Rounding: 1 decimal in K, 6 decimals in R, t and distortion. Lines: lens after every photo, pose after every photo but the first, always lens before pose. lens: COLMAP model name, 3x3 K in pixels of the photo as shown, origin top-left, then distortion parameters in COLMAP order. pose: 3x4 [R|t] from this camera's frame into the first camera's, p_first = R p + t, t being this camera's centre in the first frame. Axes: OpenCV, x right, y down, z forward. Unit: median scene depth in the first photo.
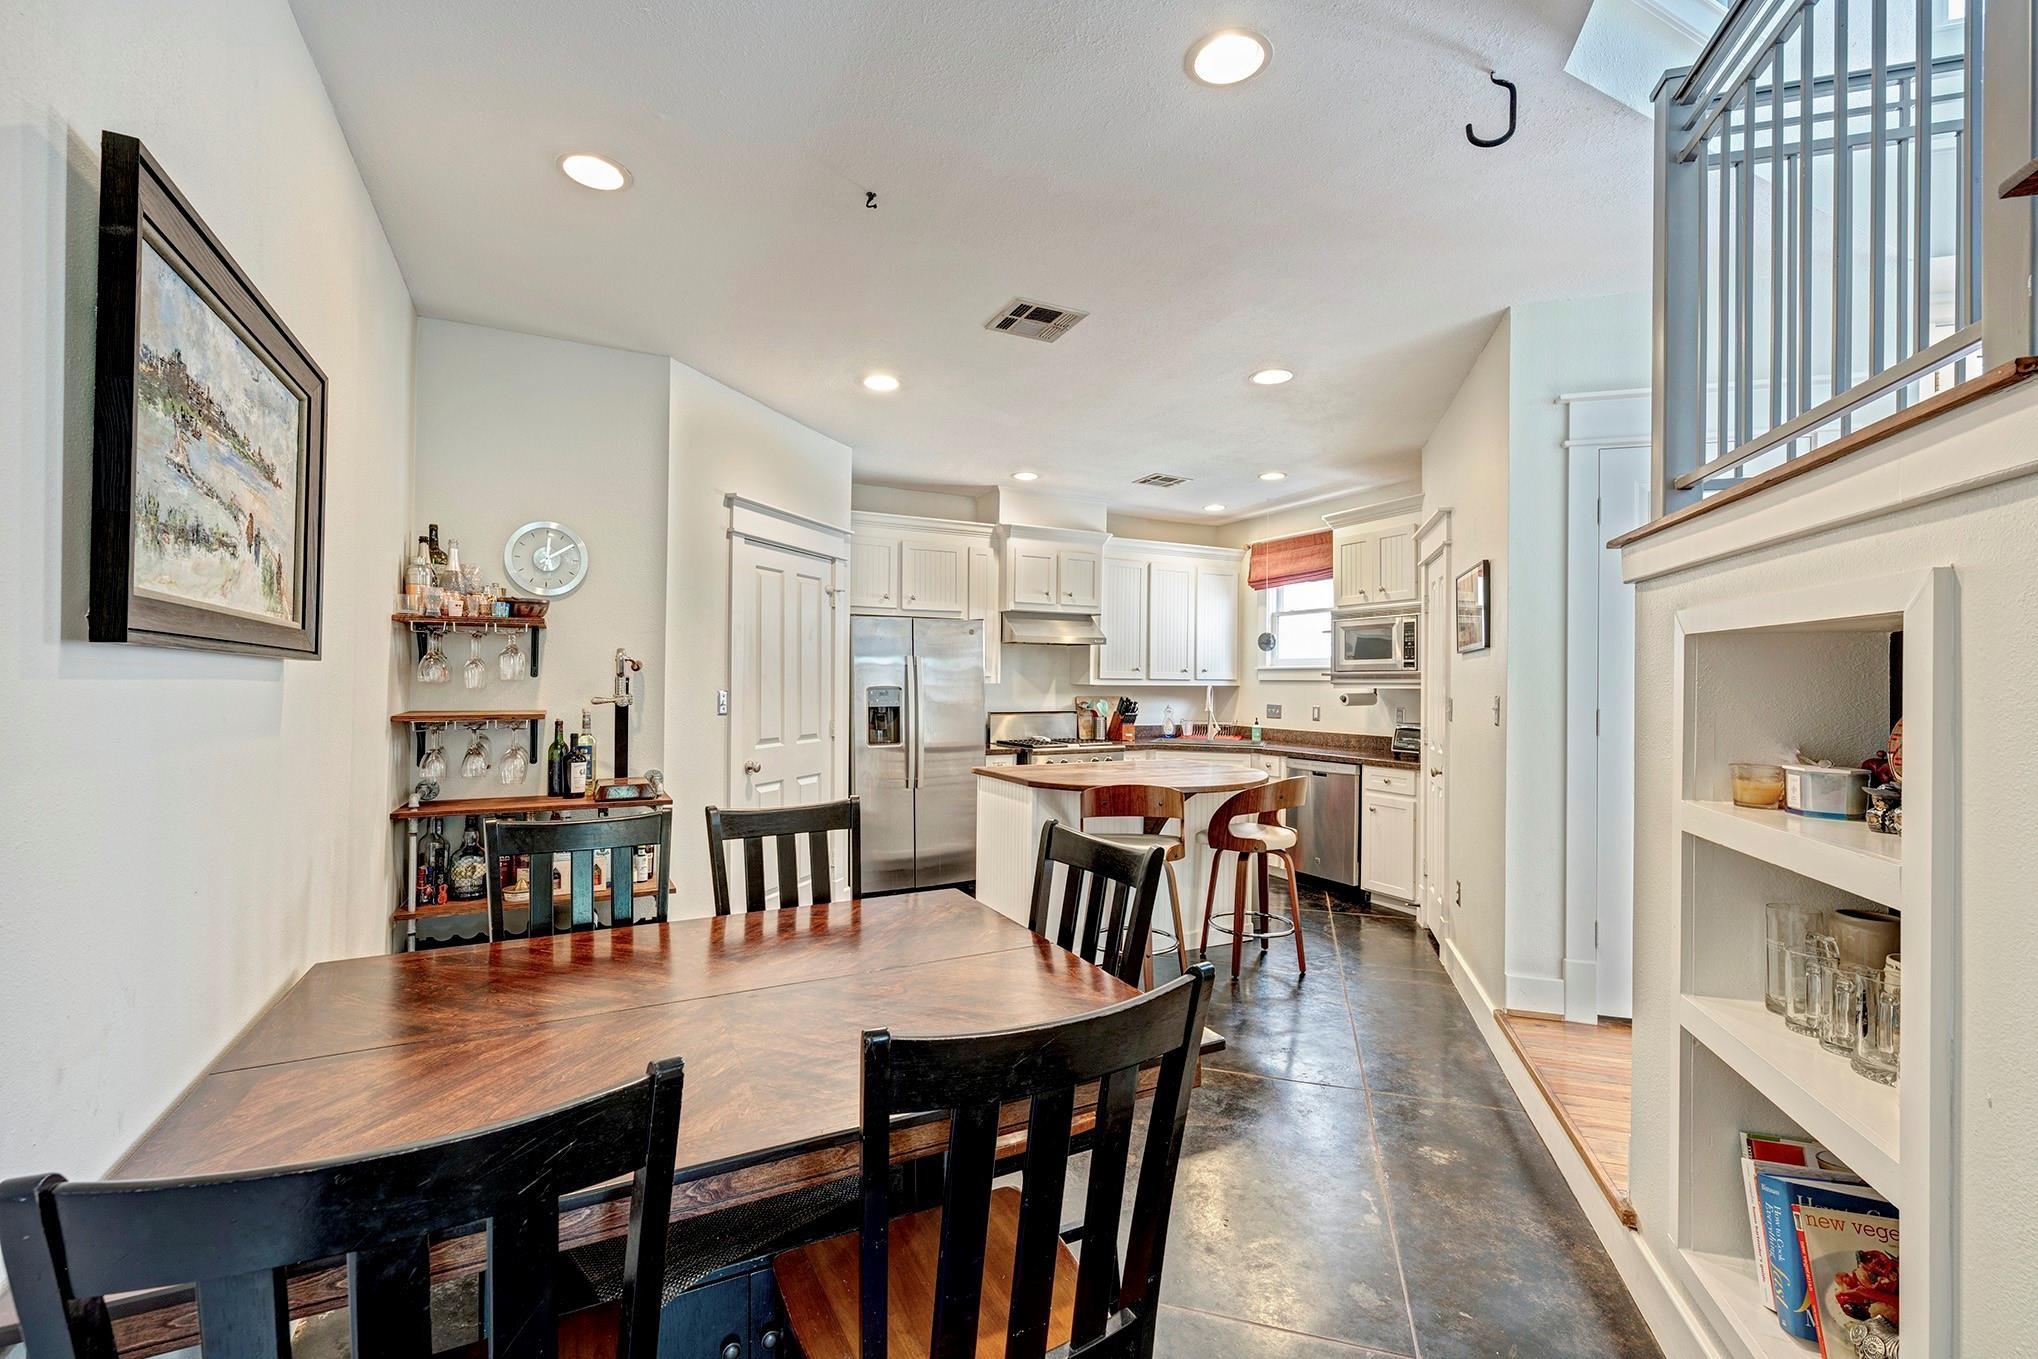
lens RADIAL K [[863.4, 0, 1019.0], [0, 863.4, 679.5], [0, 0, 1]] dist [-0.001931, -0.000200]
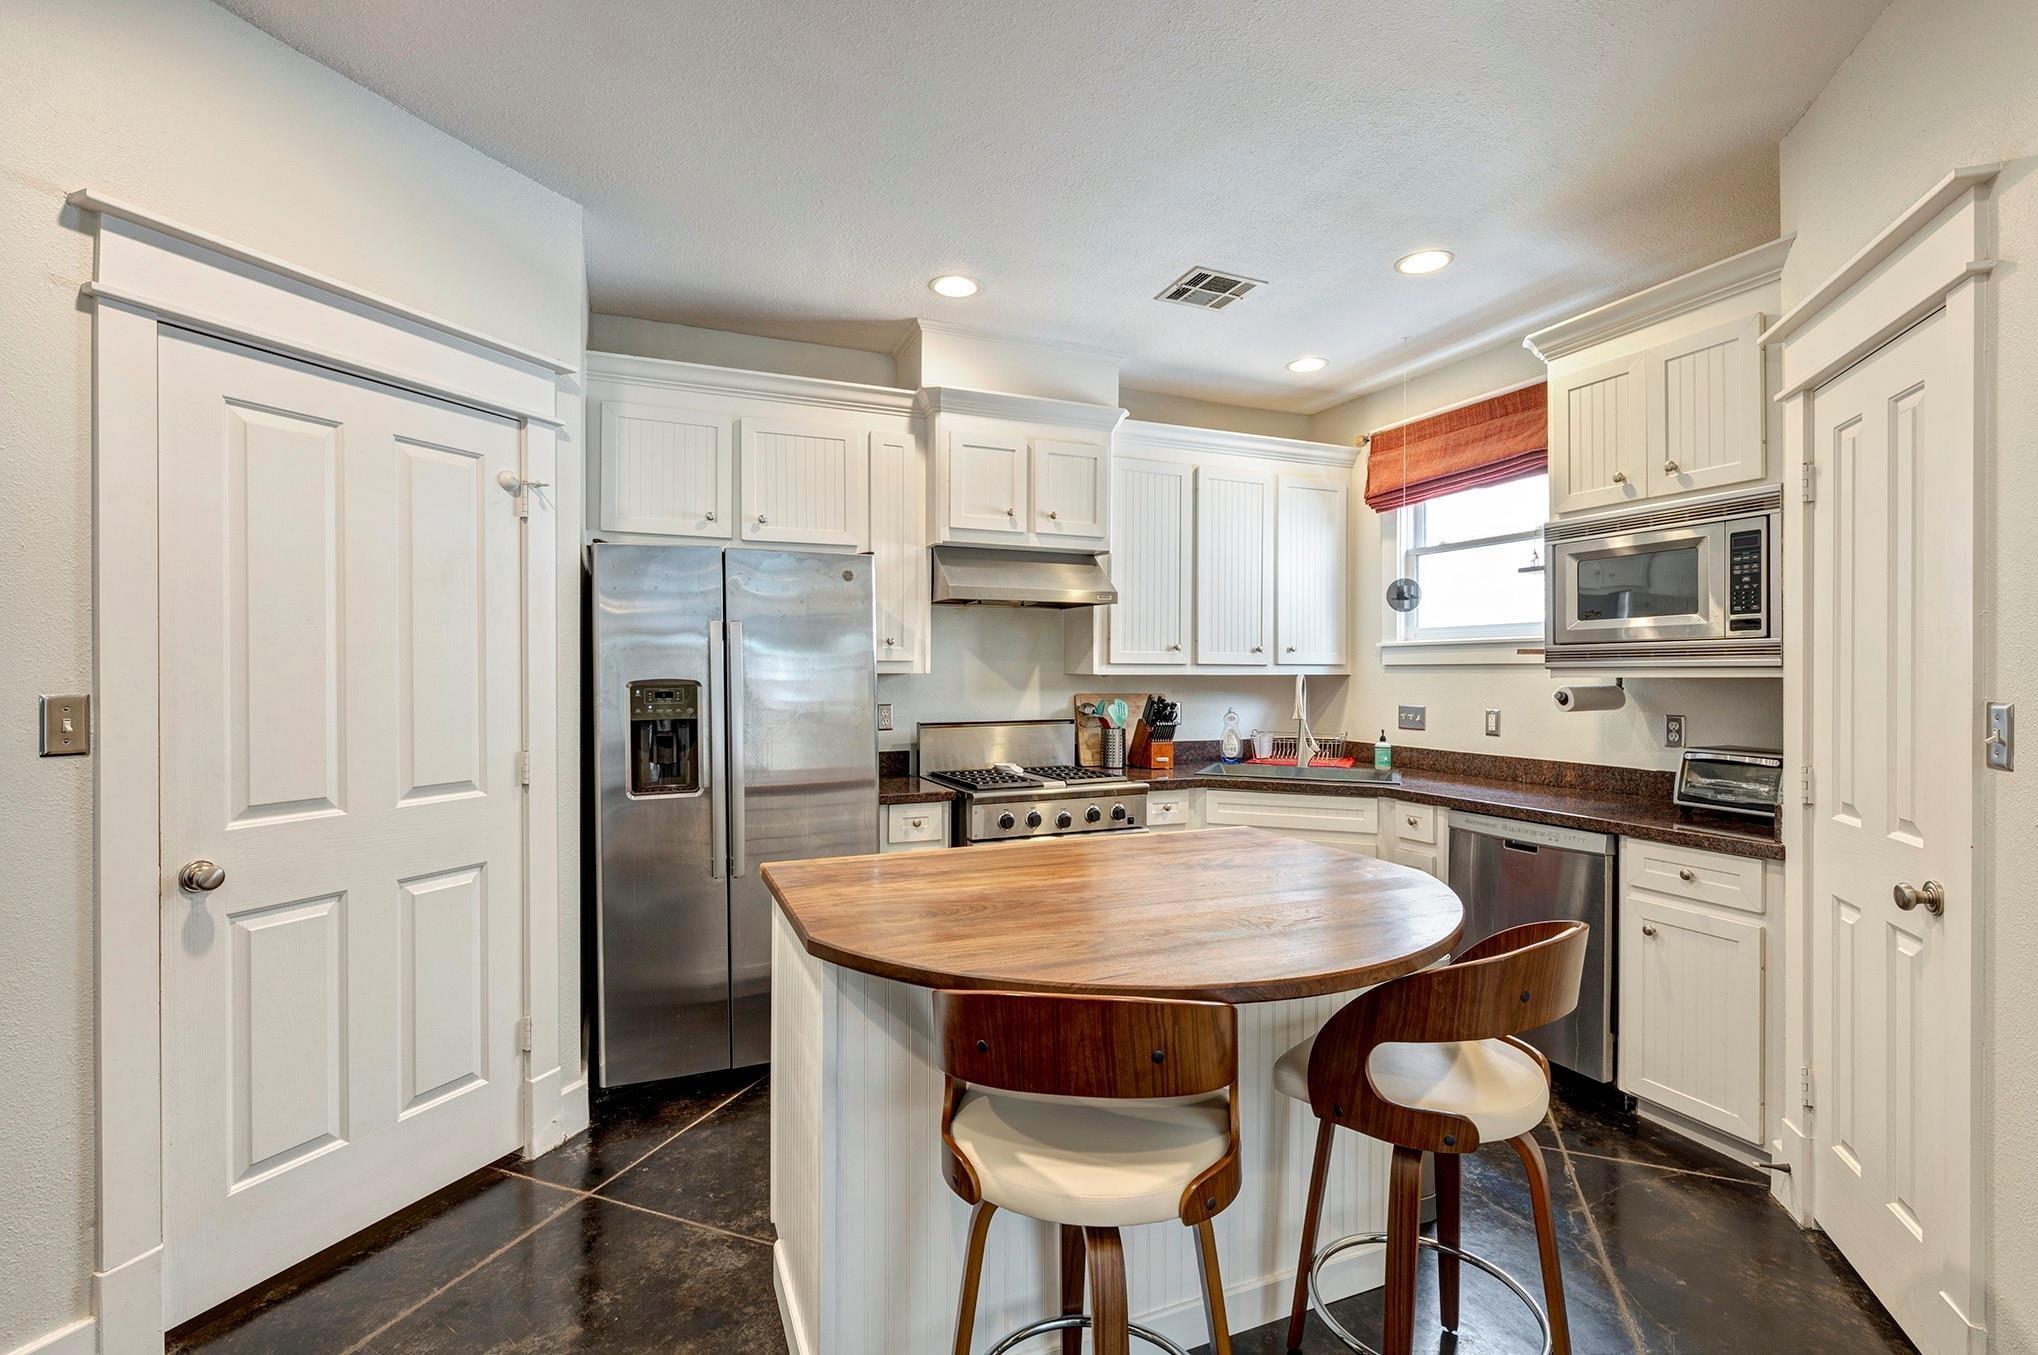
lens RADIAL K [[927.3, 0, 1062.3], [0, 927.3, 678.3], [0, 0, 1]] dist [0.002977, 0.000499]
pose [[0.999571, -0.006909, -0.028461, 0.082470], [0.007178, 0.999930, 0.009359, 0.002800], [0.028394, -0.009559, 0.999551, 0.392108]]
